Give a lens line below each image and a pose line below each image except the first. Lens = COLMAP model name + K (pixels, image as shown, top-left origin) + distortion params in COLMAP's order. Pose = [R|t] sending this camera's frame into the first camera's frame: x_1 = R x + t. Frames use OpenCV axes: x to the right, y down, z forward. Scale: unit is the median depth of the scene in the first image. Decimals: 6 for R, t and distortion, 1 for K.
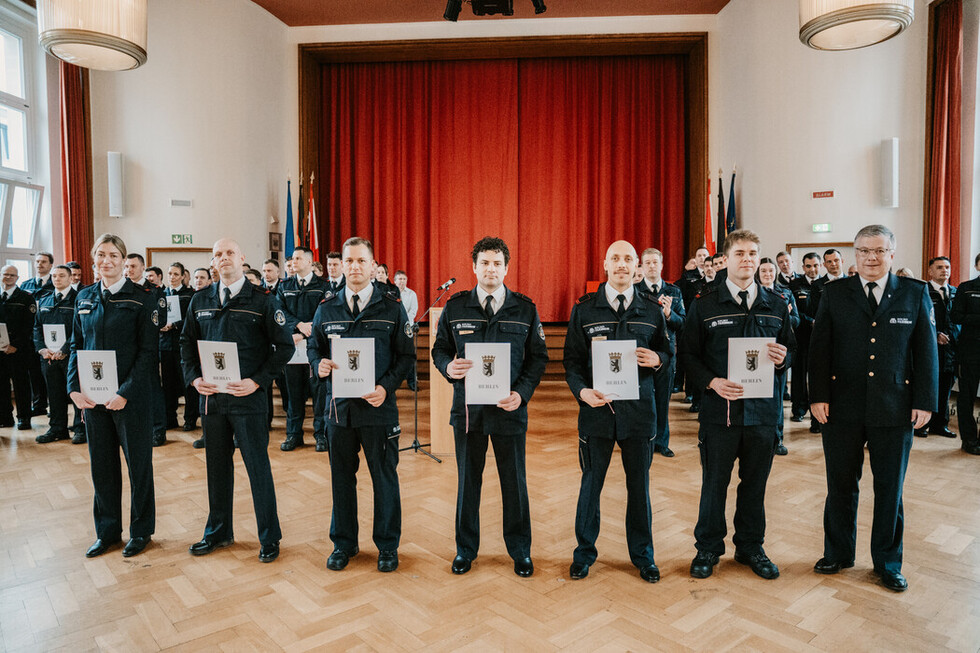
lens RADIAL K [[658.6, 0, 499.4], [0, 658.6, 321.2], [0, 0, 1]] dist [-0.044995, 0.039298]
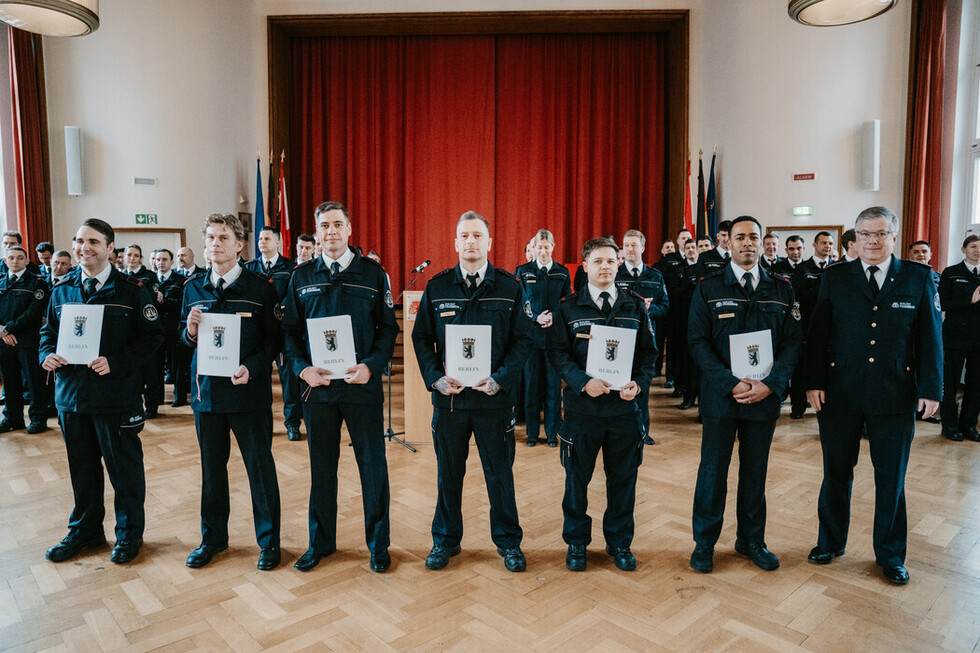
lens RADIAL K [[649.8, 0, 497.8], [0, 649.8, 319.8], [0, 0, 1]] dist [-0.039466, 0.033390]
pose [[0.999437, -0.000038, 0.033549, -0.000628], [-0.000863, 0.999639, 0.026843, -0.005430], [-0.033538, -0.026856, 0.999077, 0.053136]]
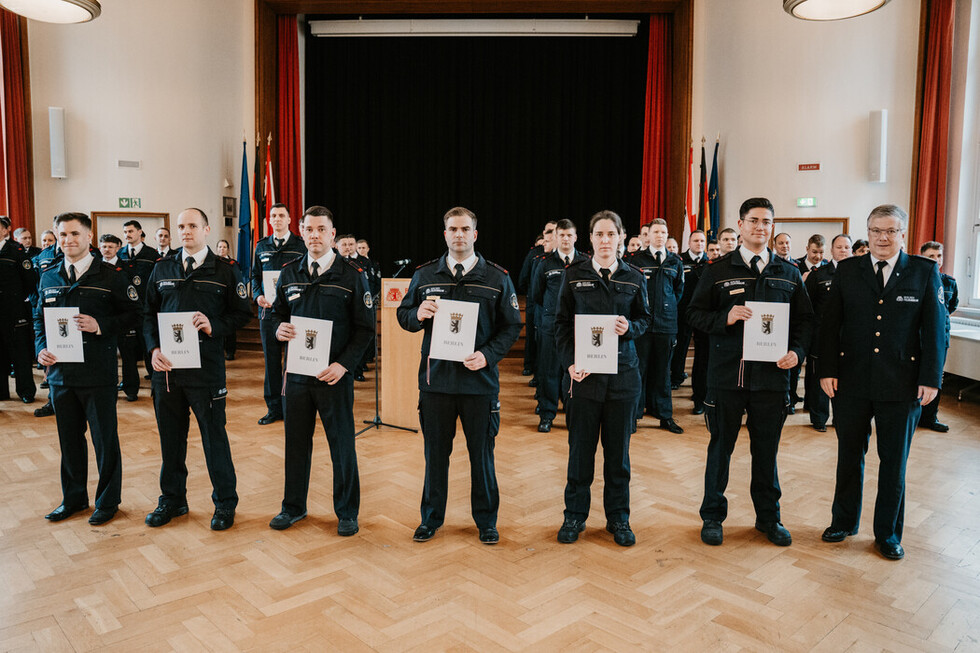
lens RADIAL K [[725.0, 0, 484.4], [0, 725.0, 325.8], [0, 0, 1]] dist [-0.054898, 0.052638]
pose [[0.999553, 0.011919, 0.027436, -0.009036], [-0.013027, 0.999092, 0.040566, 0.003016], [-0.026928, -0.040905, 0.998800, -0.076618]]
